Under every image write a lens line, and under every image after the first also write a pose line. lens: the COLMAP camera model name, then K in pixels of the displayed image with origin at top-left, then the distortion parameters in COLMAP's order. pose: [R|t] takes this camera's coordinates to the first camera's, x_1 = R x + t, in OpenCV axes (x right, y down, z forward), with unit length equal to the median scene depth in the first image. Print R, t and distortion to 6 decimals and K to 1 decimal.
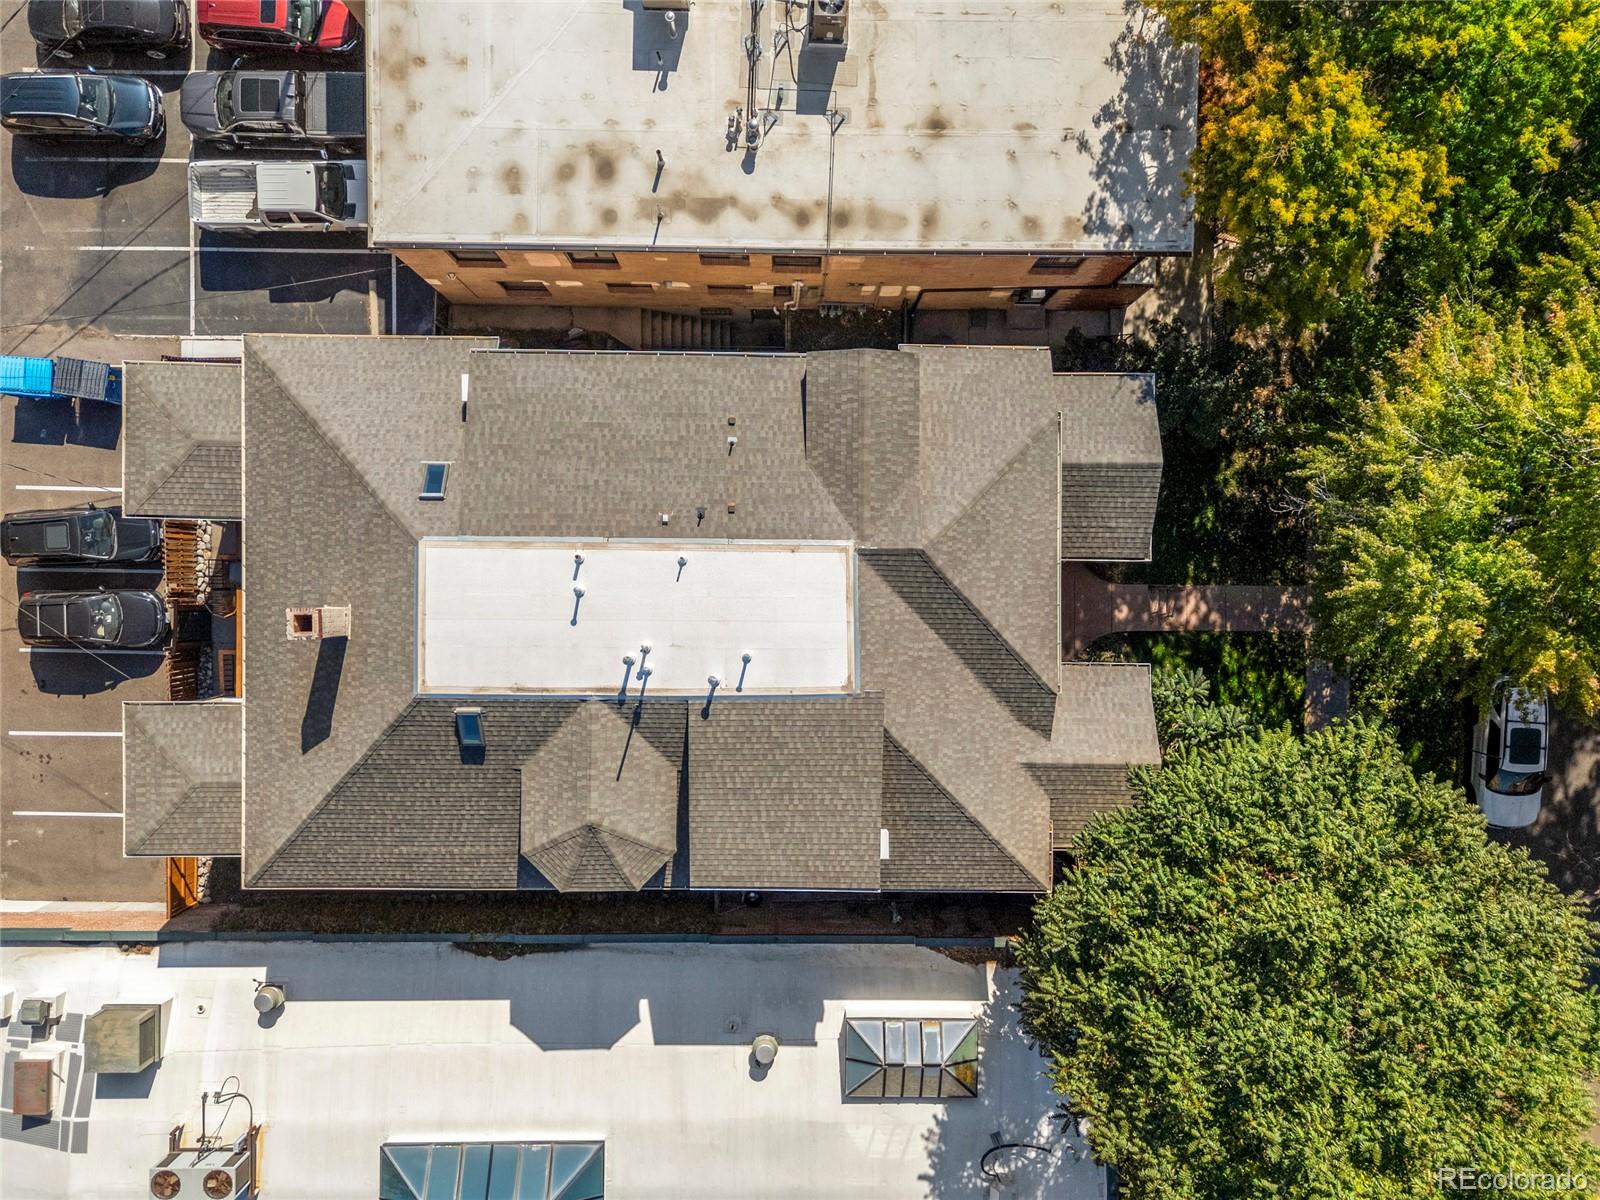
lens RADIAL K [[1185.4, 0, 800.0], [0, 1185.4, 600.0], [0, 0, 1]] dist [0.097112, -0.099201]
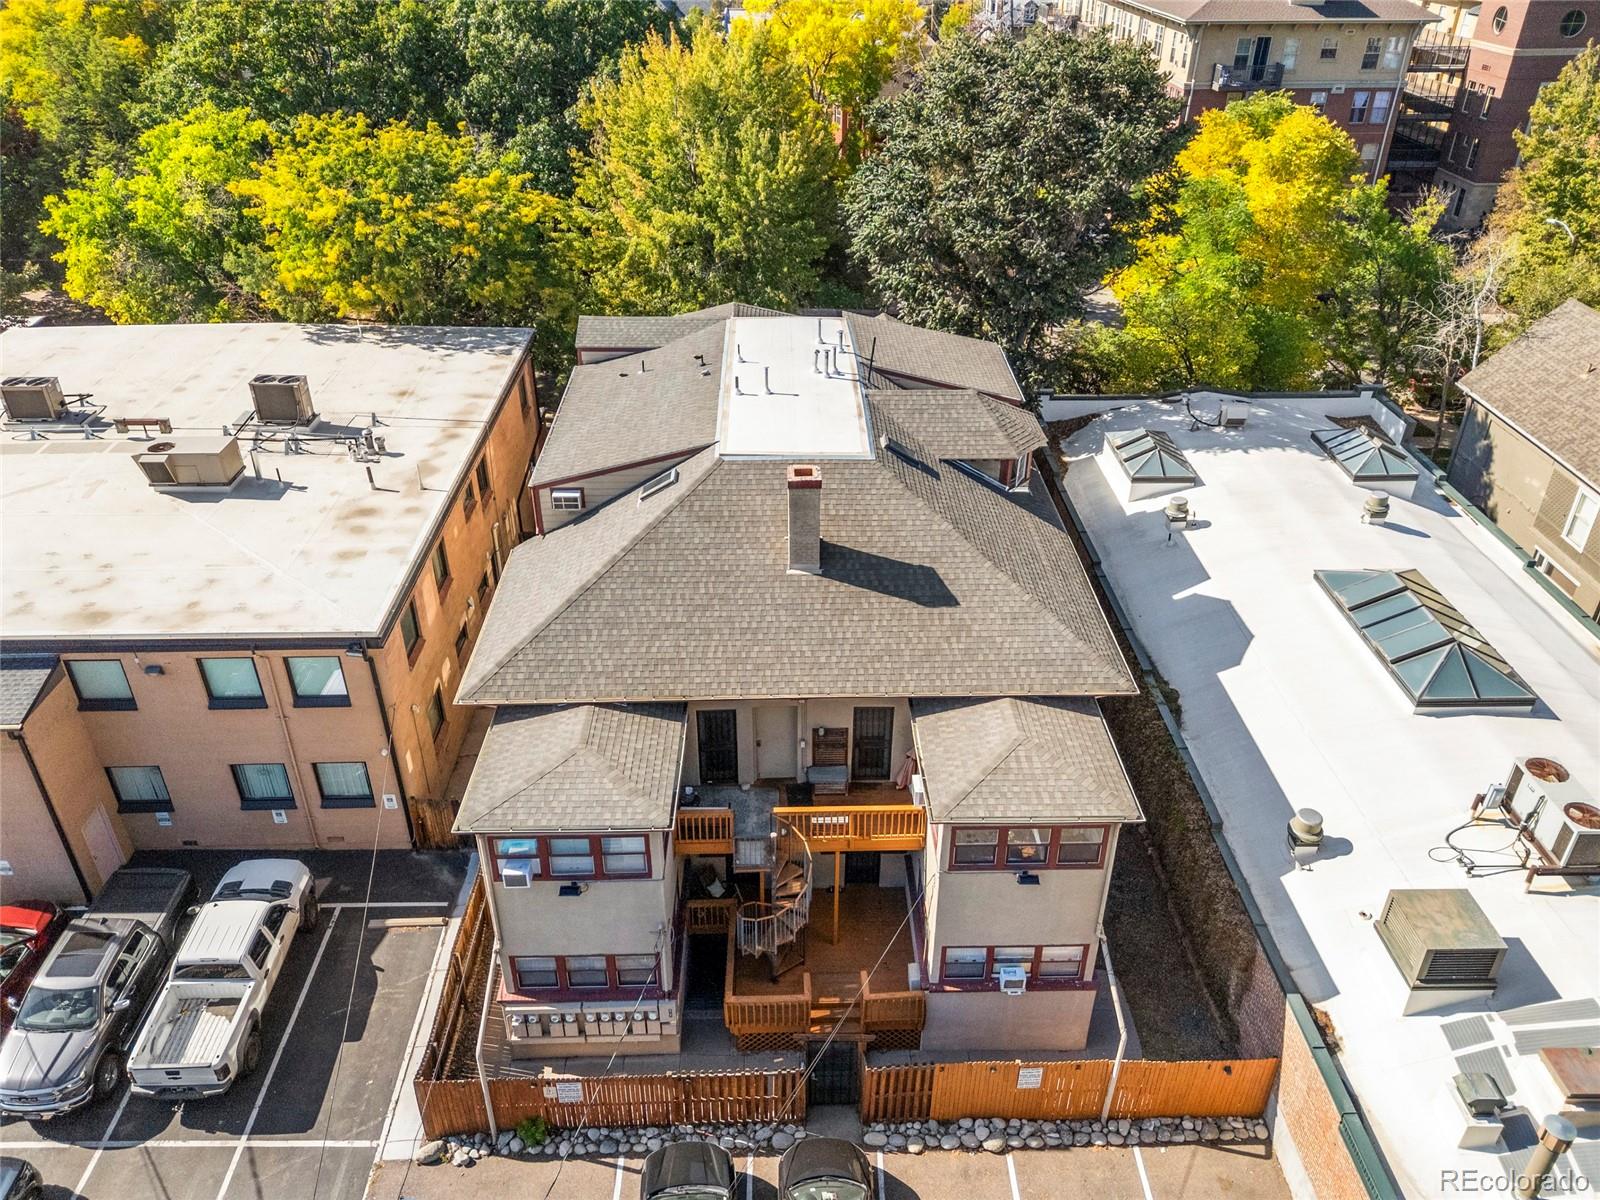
lens RADIAL K [[1185.4, 0, 800.0], [0, 1185.4, 600.0], [0, 0, 1]] dist [0.097112, -0.099201]
pose [[-0.028376, -0.525773, 0.850151, -1.000795], [0.999509, -0.026254, 0.017124, -0.000663], [0.013317, 0.850220, 0.526260, 0.472705]]
